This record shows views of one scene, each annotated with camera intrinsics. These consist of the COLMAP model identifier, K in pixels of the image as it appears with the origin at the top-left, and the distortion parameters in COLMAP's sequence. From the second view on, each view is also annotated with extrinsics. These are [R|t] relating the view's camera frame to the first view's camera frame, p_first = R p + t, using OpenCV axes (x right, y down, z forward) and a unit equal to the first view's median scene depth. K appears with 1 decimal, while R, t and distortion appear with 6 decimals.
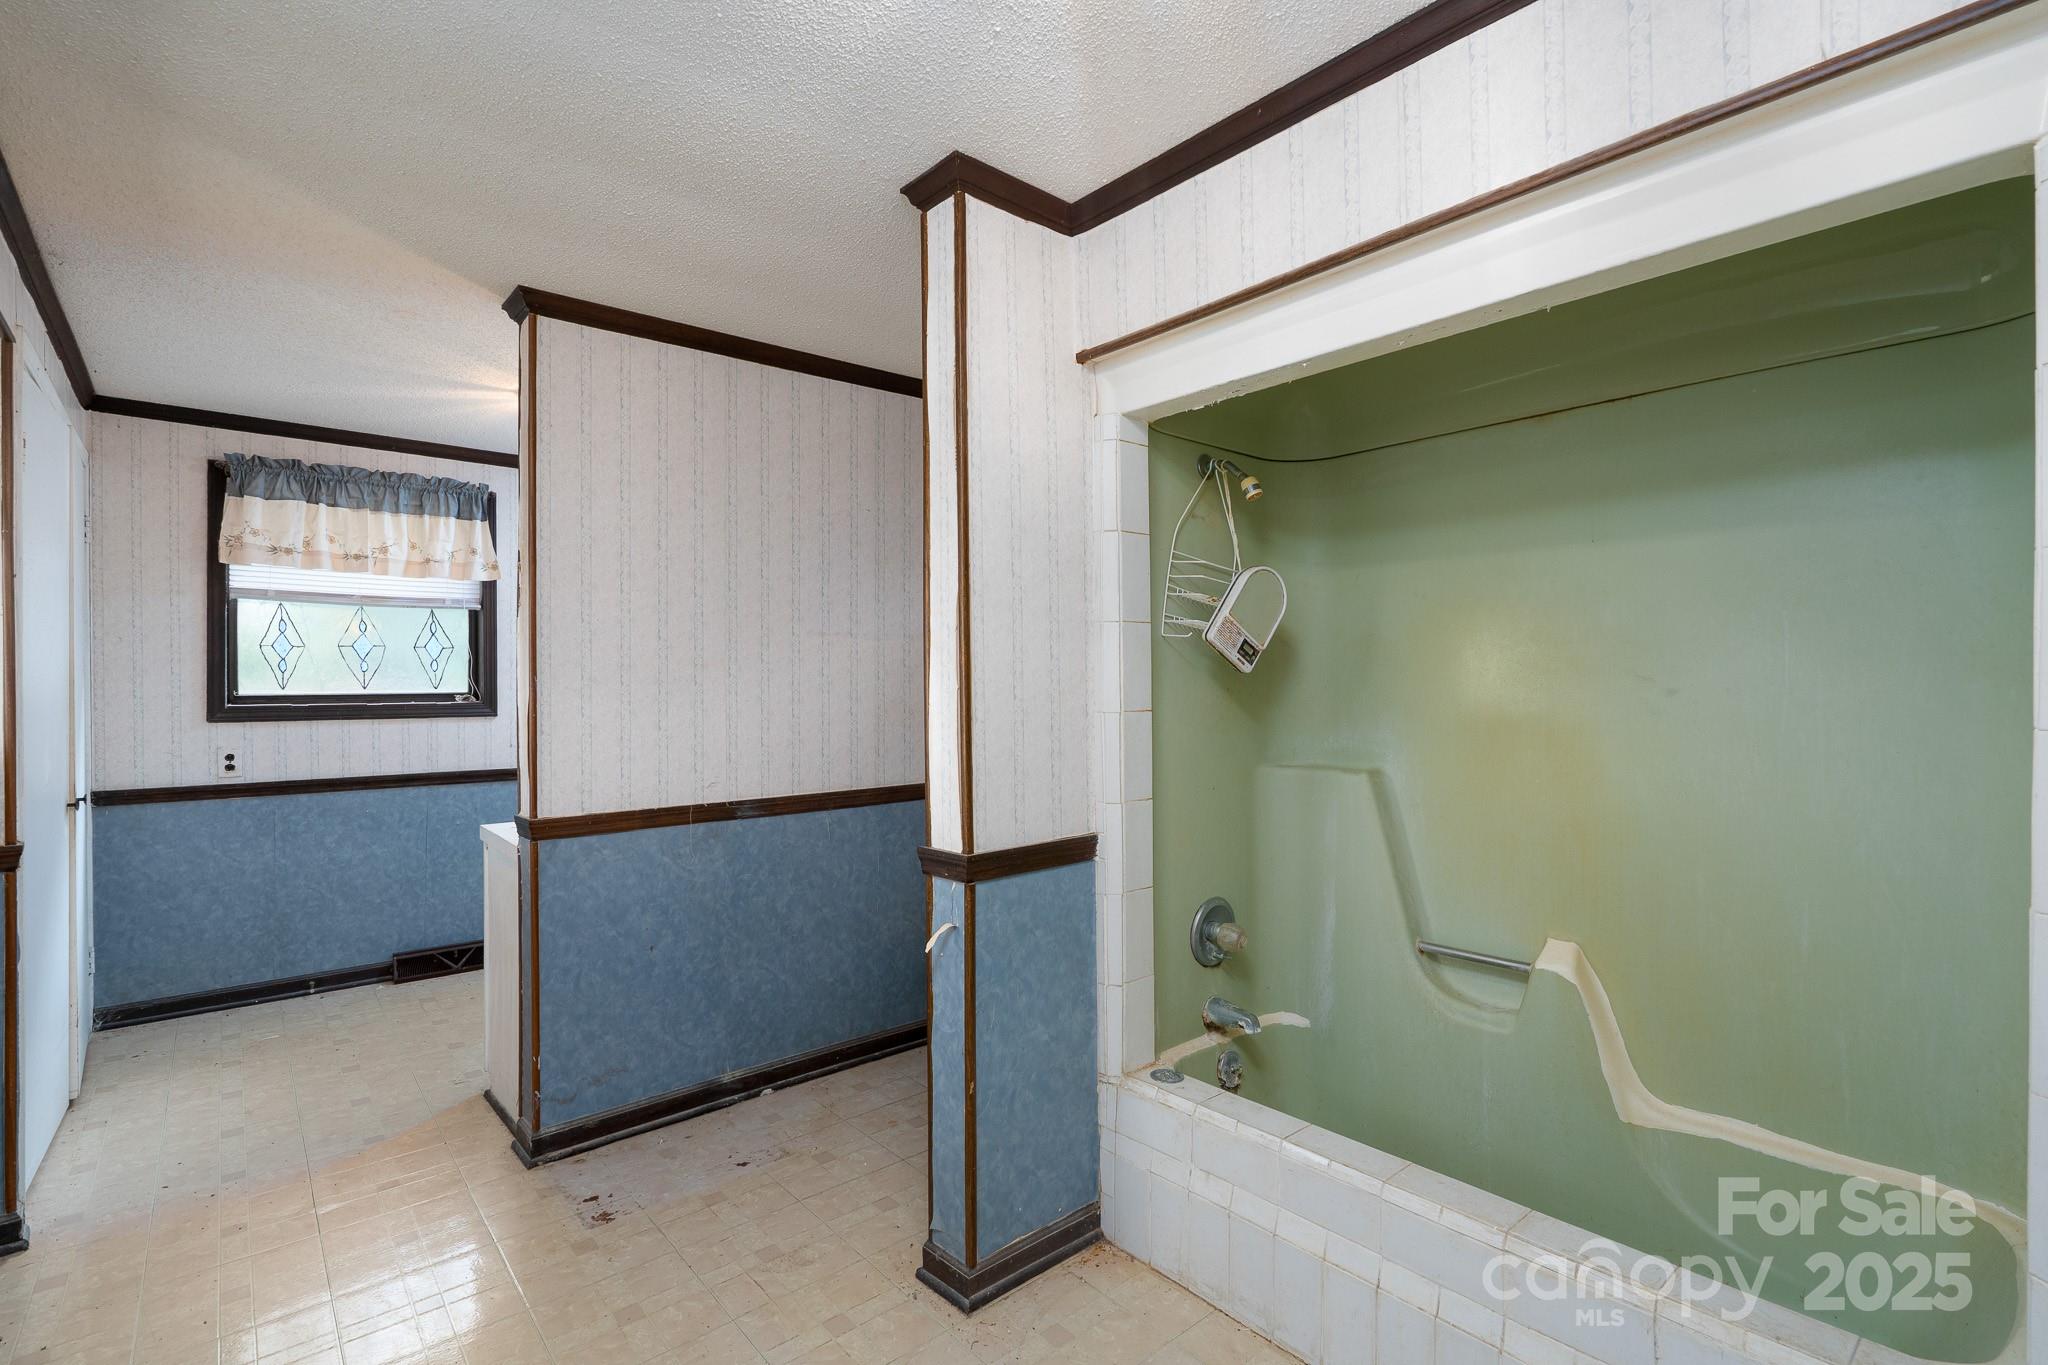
lens RADIAL K [[950.3, 0, 1024.0], [0, 950.3, 682.5], [0, 0, 1]] dist [0.000758, 0.000519]
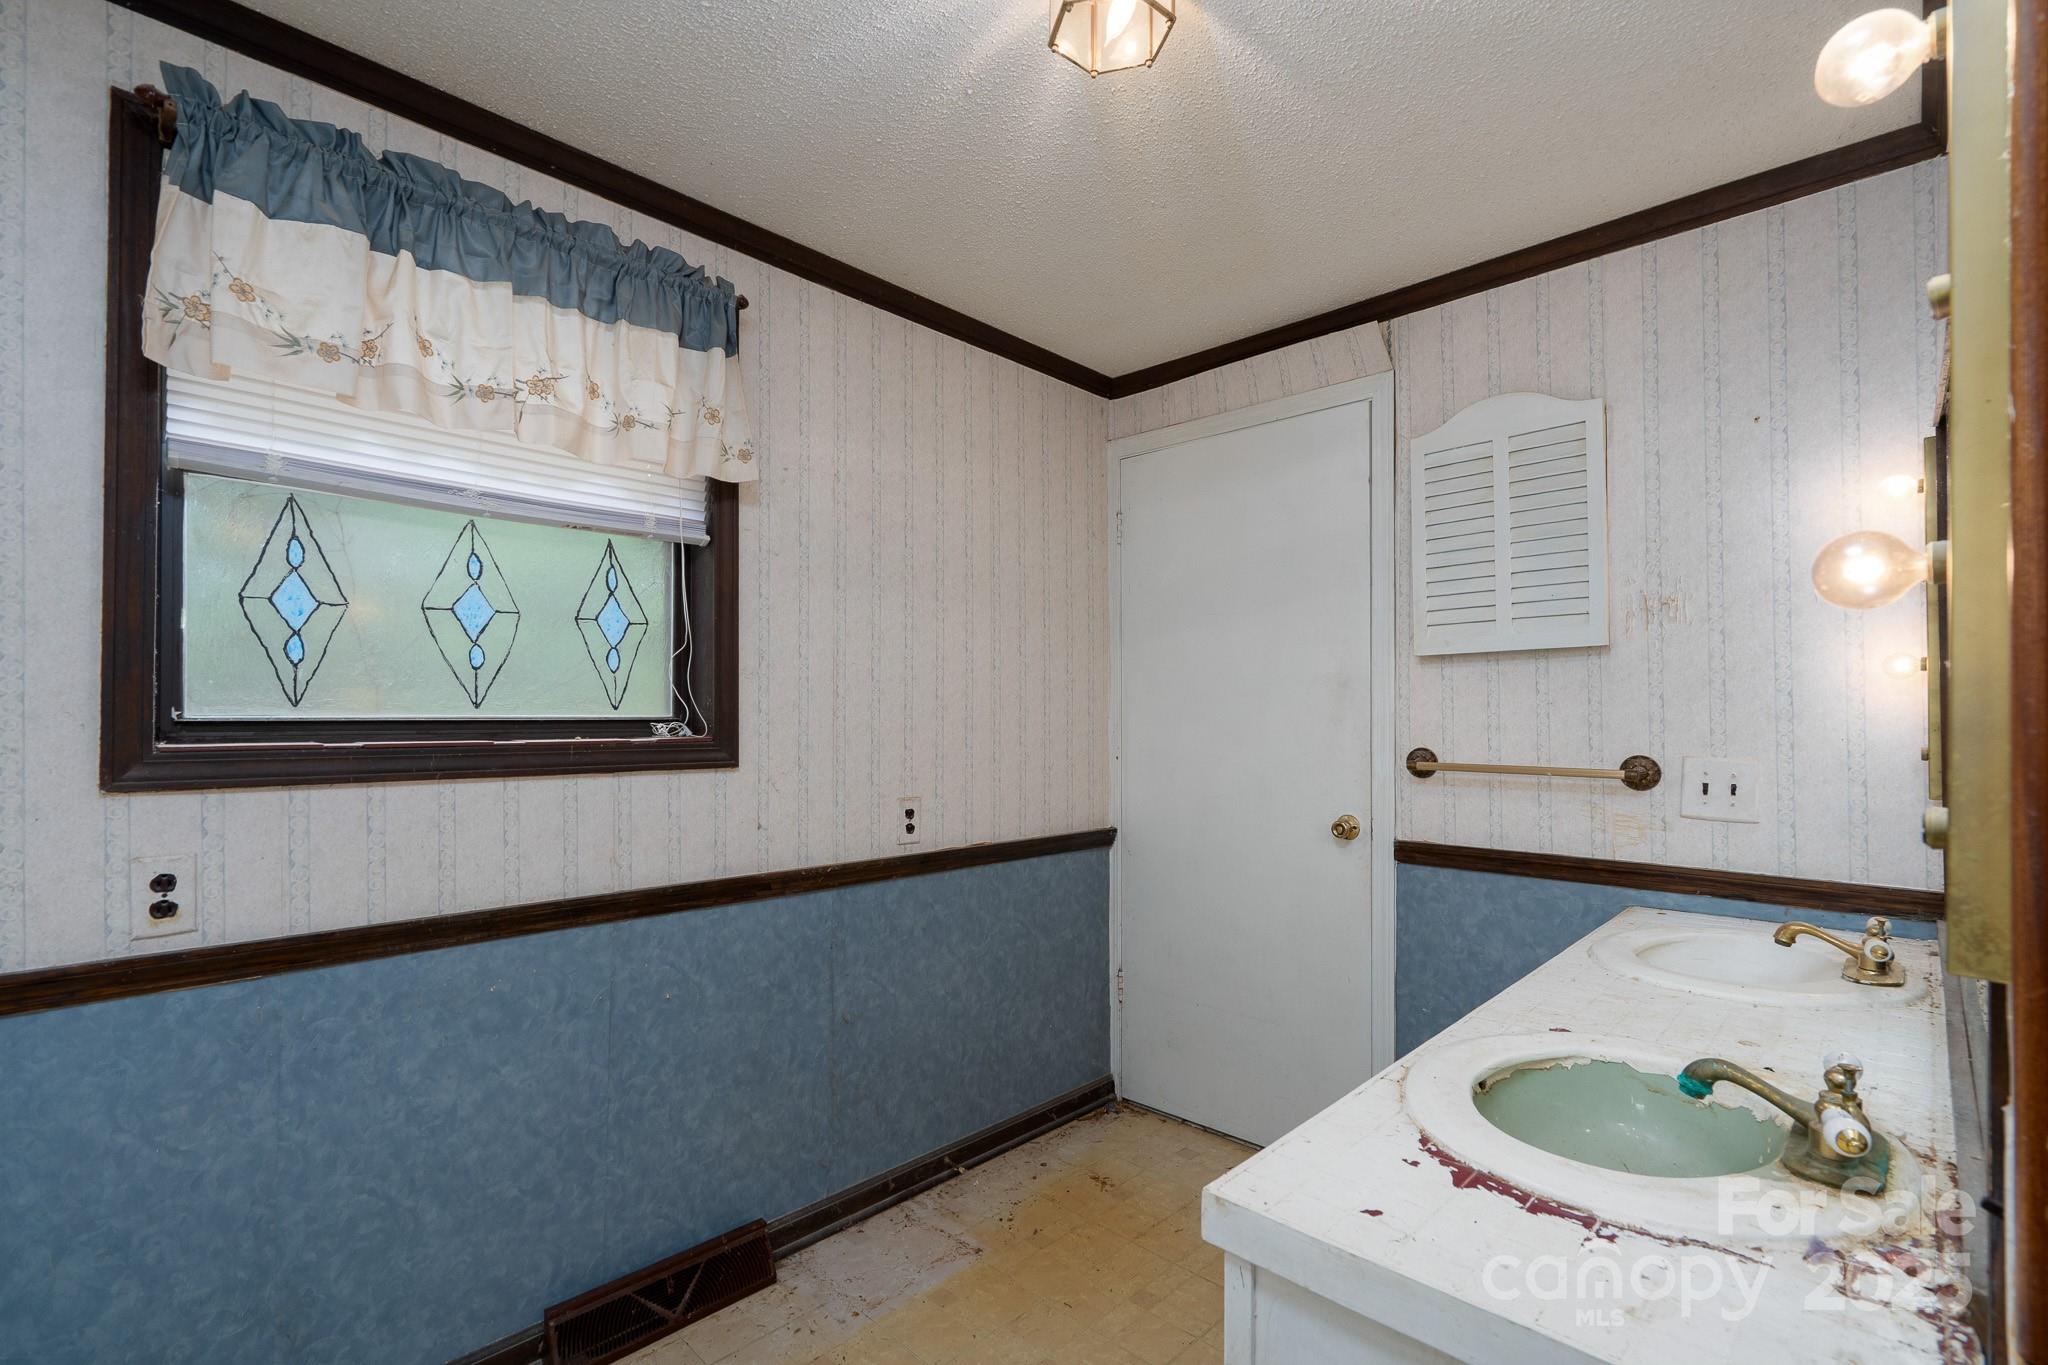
lens RADIAL K [[944.1, 0, 1028.4], [0, 944.1, 709.3], [0, 0, 1]] dist [-0.001086, 0.000293]
pose [[0.996043, 0.004650, 0.088749, -0.498813], [-0.003958, 0.999960, -0.007971, 0.010490], [-0.088783, 0.007588, 0.996022, 0.564016]]
